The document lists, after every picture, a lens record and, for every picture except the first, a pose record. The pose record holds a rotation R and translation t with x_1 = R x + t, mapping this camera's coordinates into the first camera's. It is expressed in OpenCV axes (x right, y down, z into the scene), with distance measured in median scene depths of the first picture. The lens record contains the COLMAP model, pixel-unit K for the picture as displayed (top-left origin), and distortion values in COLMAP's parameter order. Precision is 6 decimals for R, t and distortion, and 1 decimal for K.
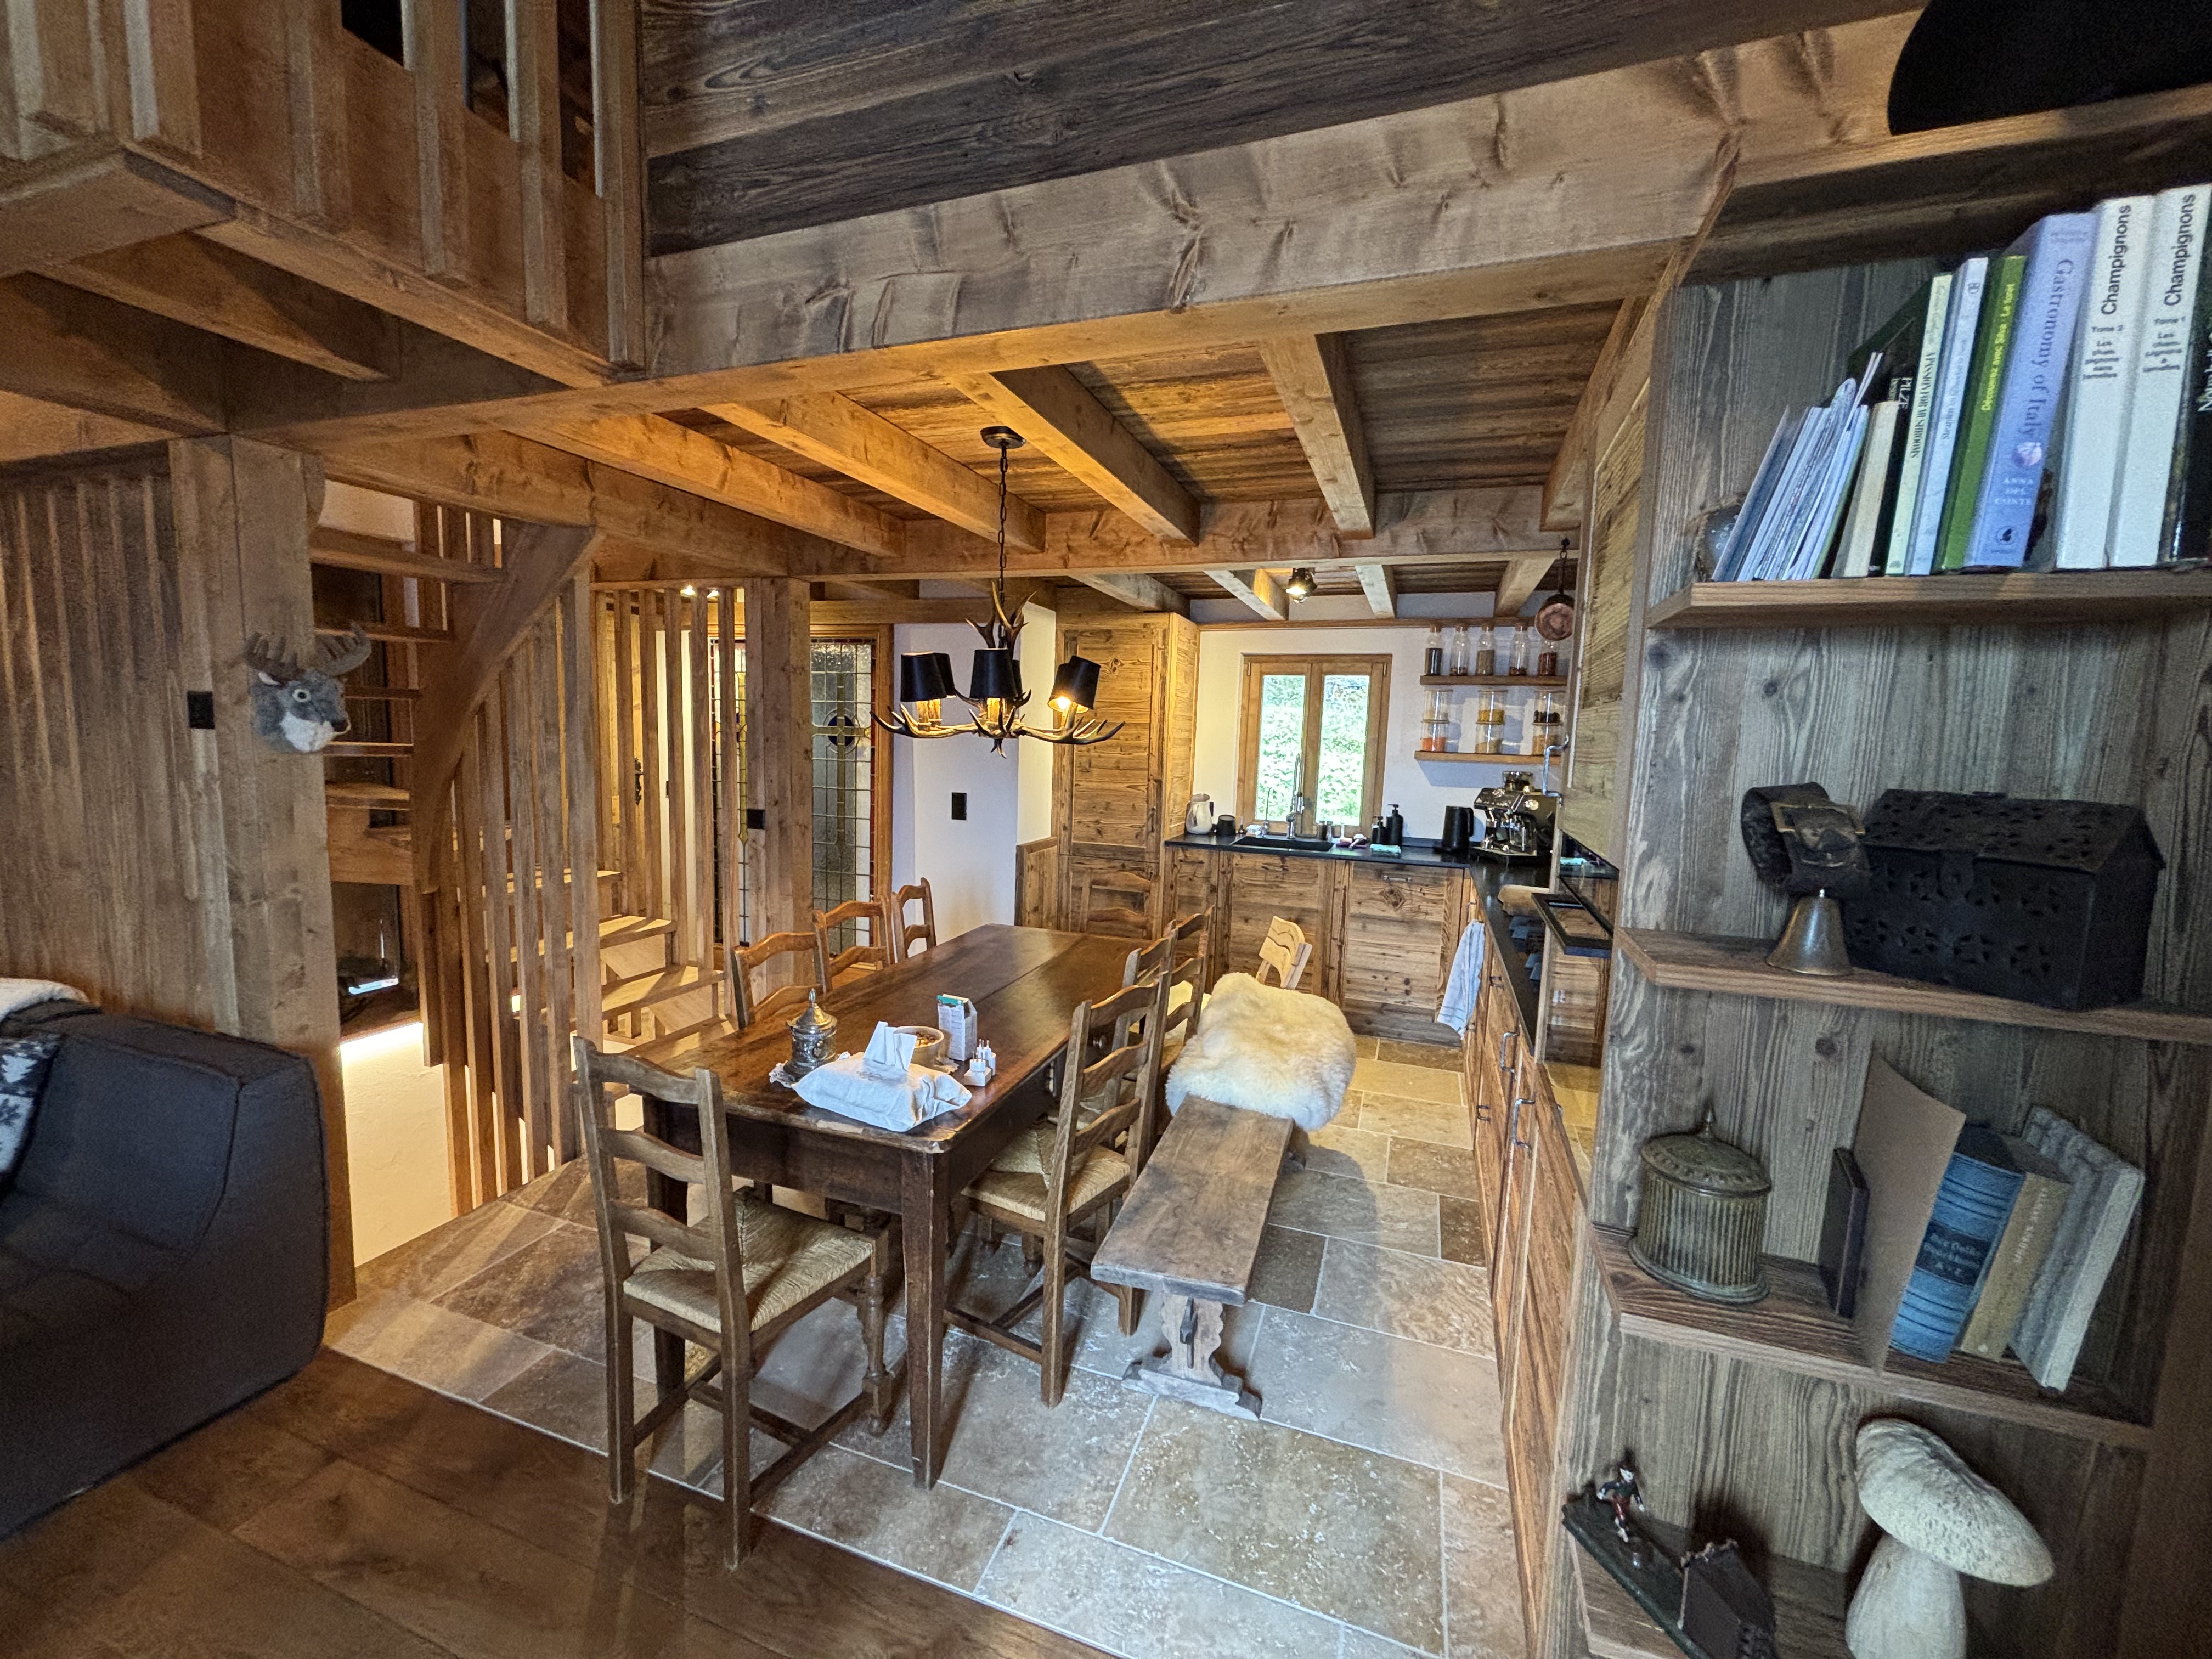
lens RADIAL K [[902.9, 0, 1097.7], [0, 902.9, 825.9], [0, 0, 1]] dist [0.009830, -0.001018]
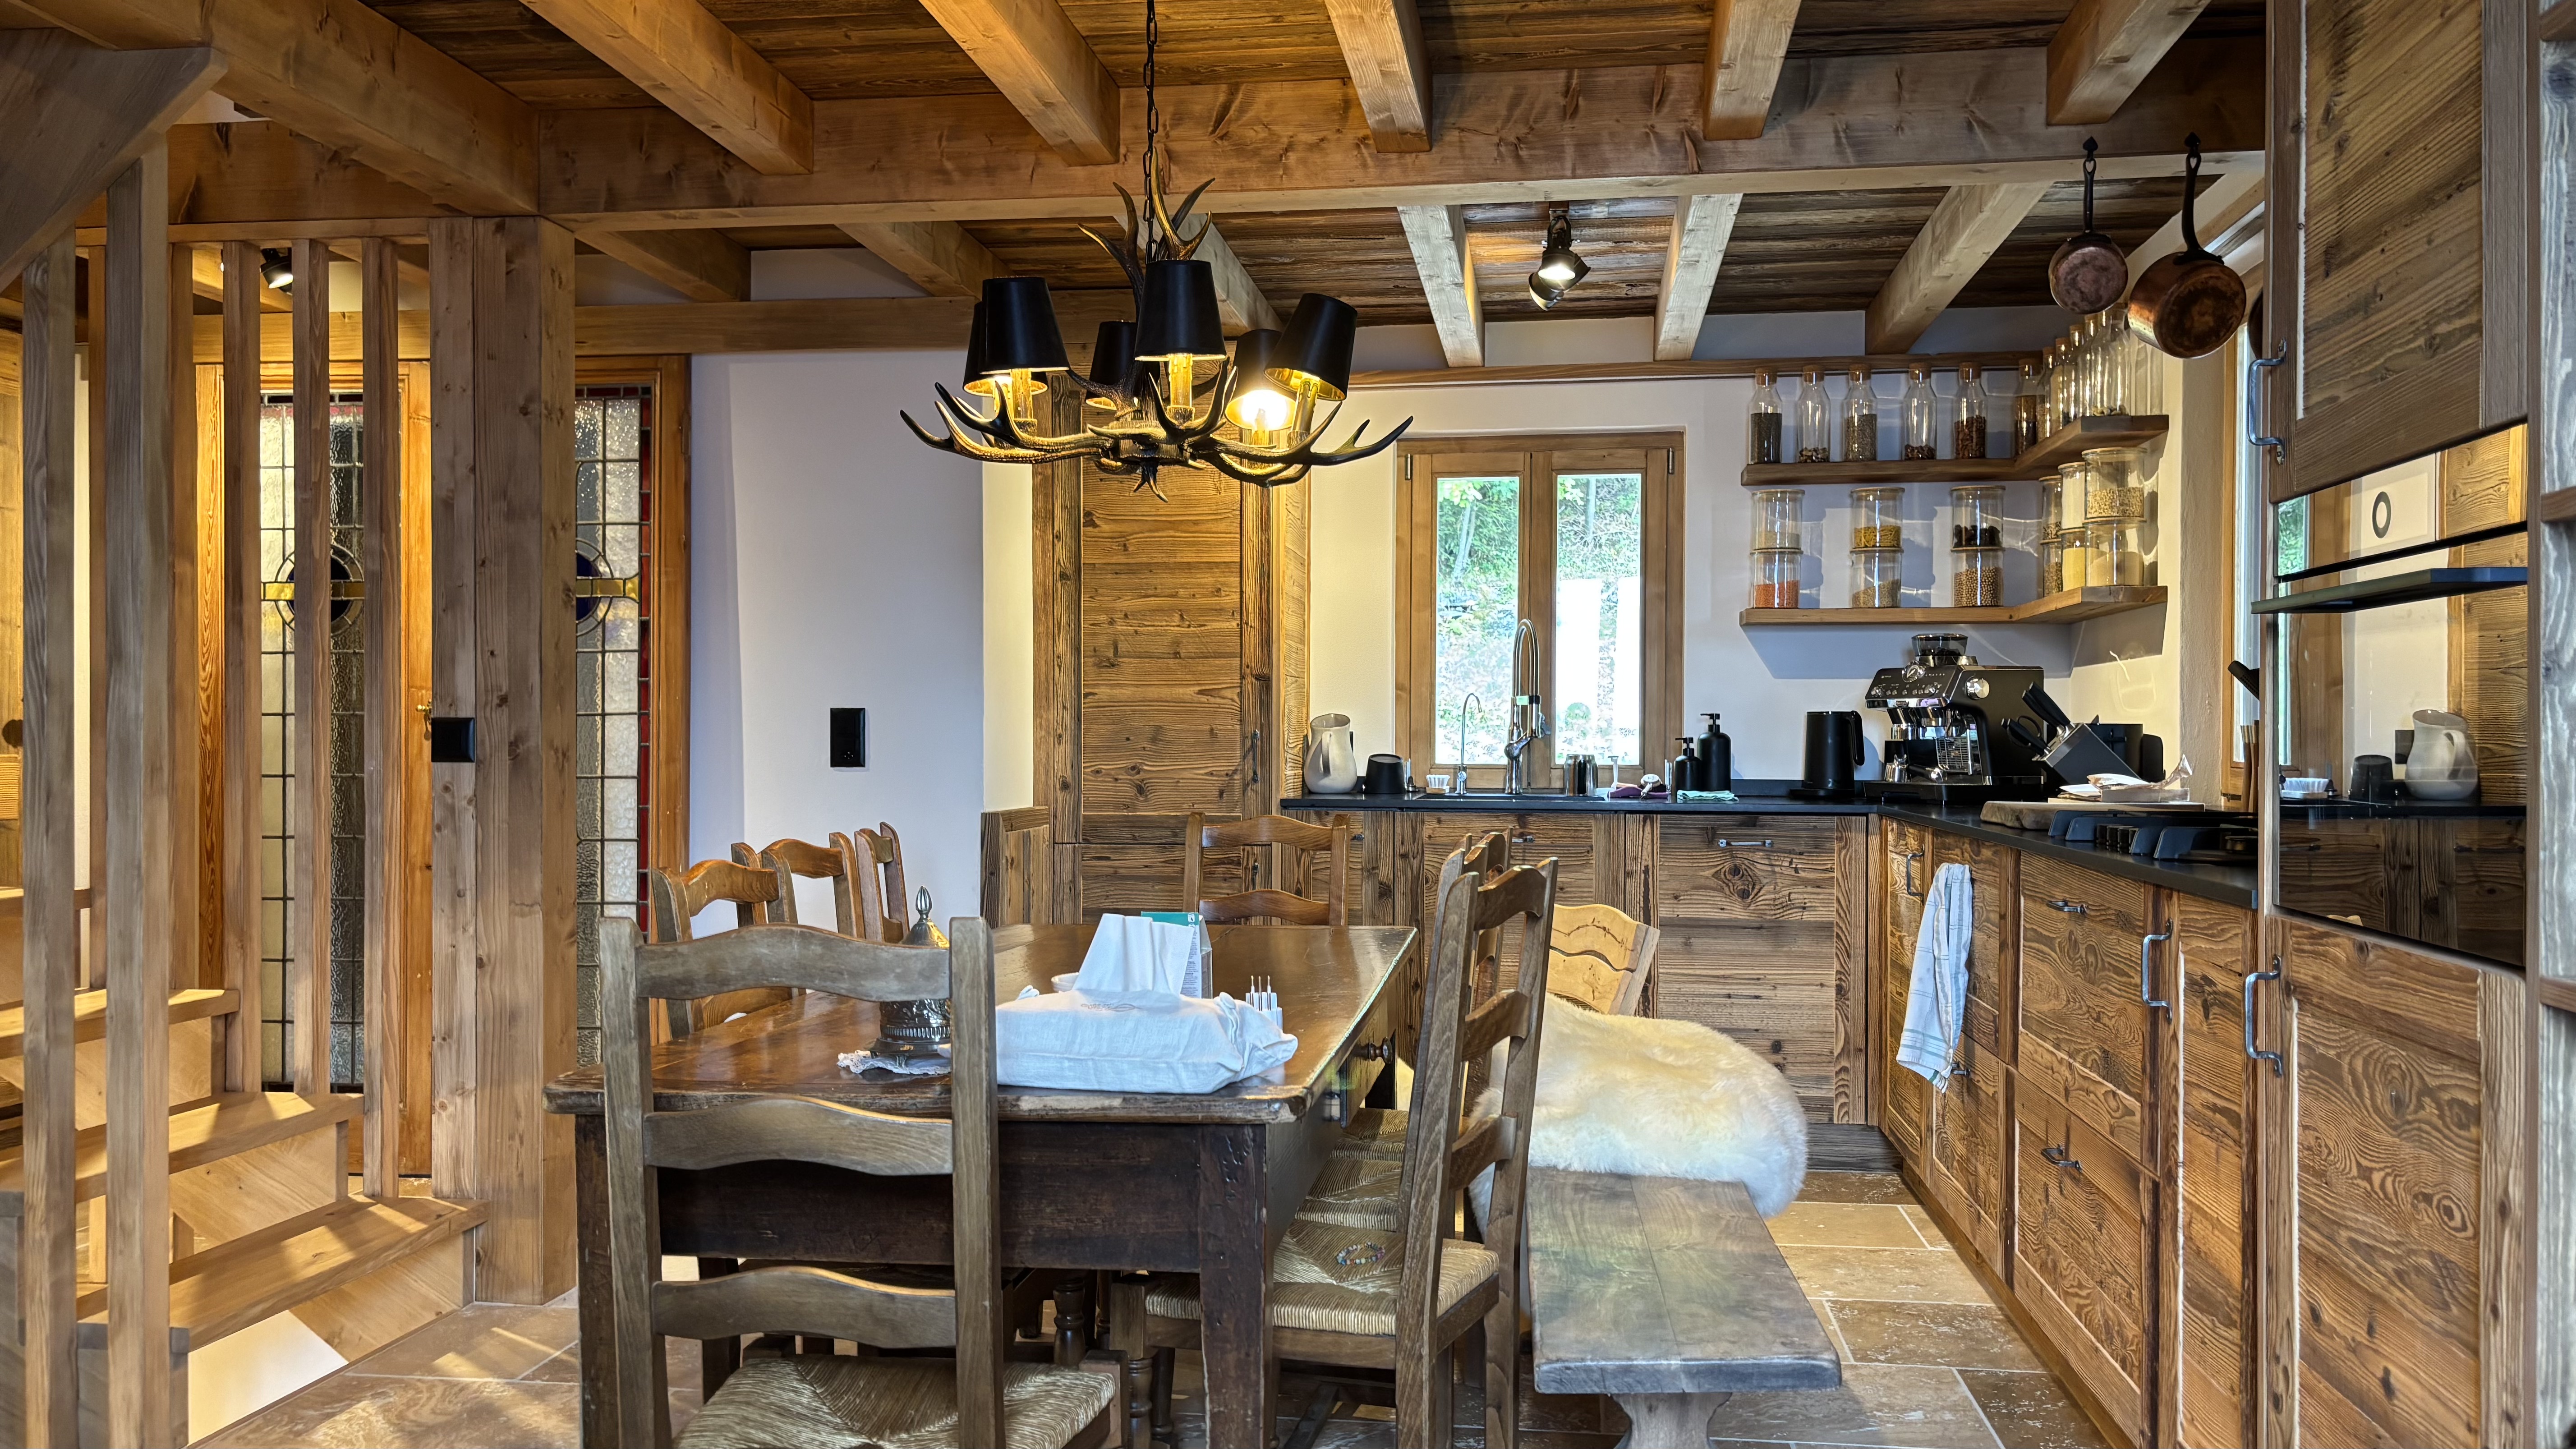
lens RADIAL K [[1969.5, 0, 1307.6], [0, 1969.5, 737.6], [0, 0, 1]] dist [0.042923, -0.031626]
pose [[0.976316, -0.028917, 0.214408, -0.142834], [0.050787, 0.993968, -0.097206, 0.090552], [-0.210304, 0.105793, 0.971895, -0.042620]]
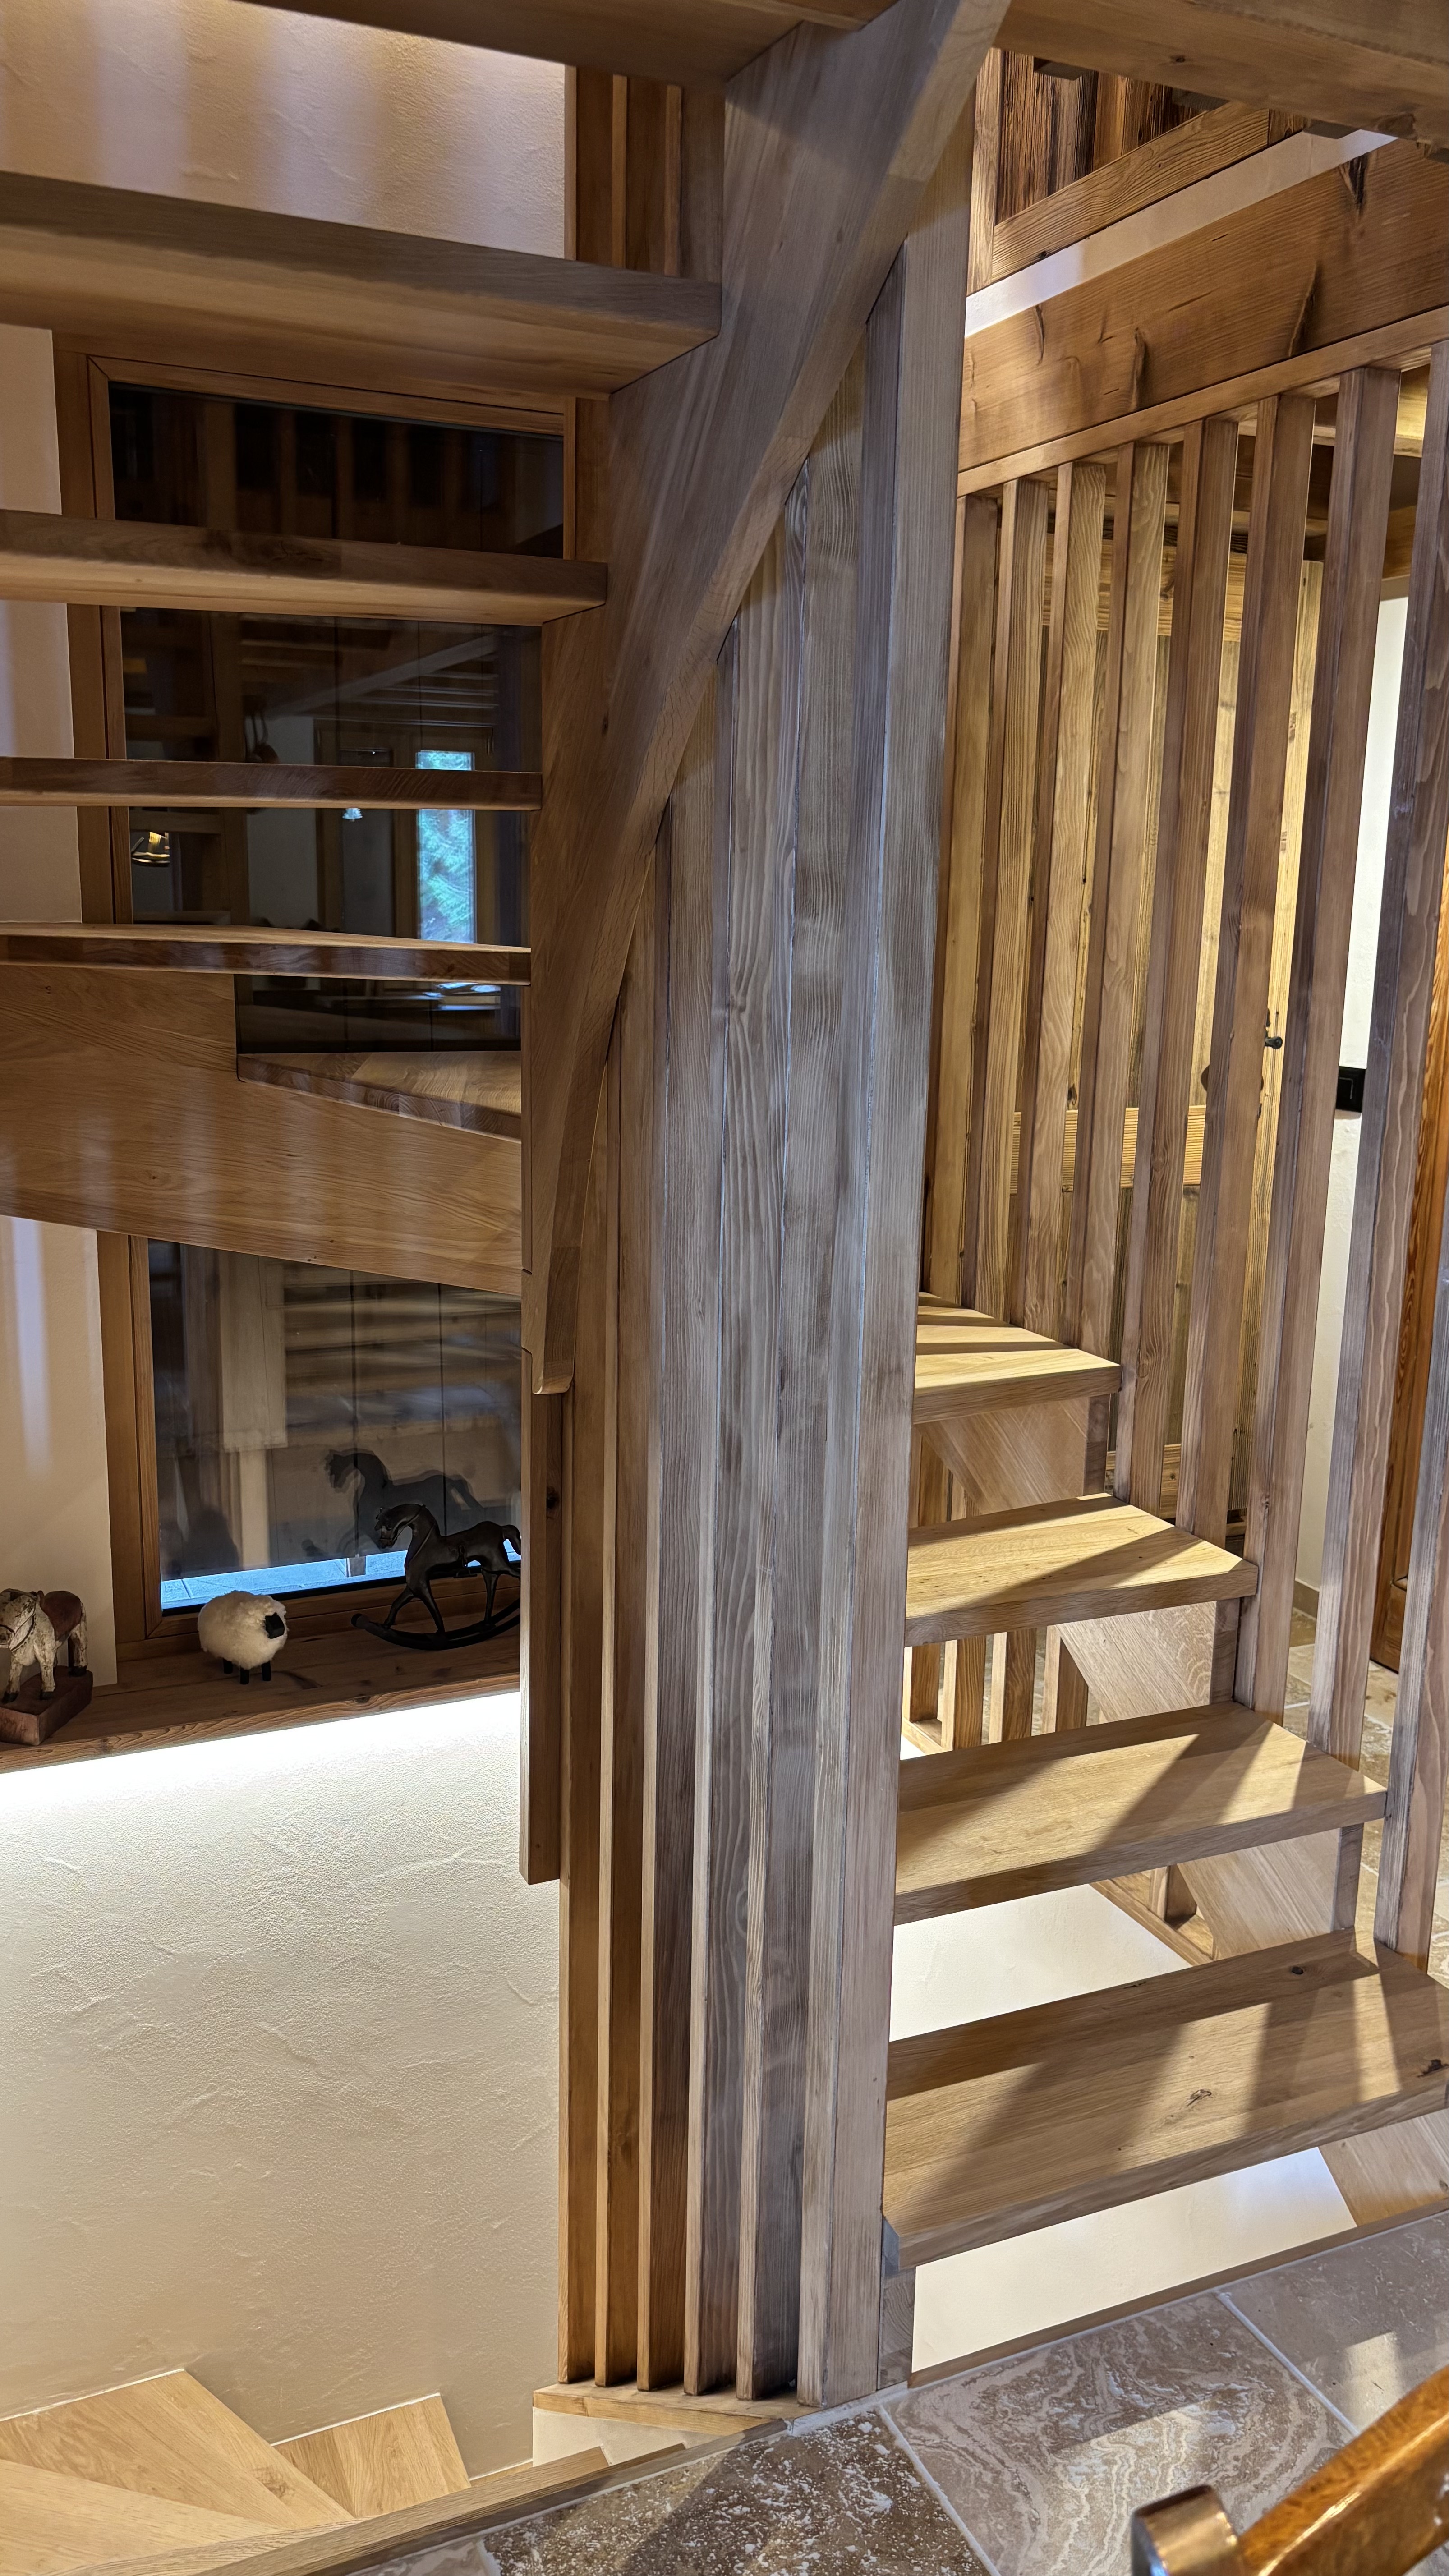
lens RADIAL K [[1969.5, 0, 718.3], [0, 1969.5, 1286.6], [0, 0, 1]] dist [0.042923, -0.031626]
pose [[0.697627, 0.130265, -0.704520, -0.128079], [-0.075782, 0.991232, 0.108238, -0.033948], [0.712442, -0.022120, 0.701382, 0.370328]]
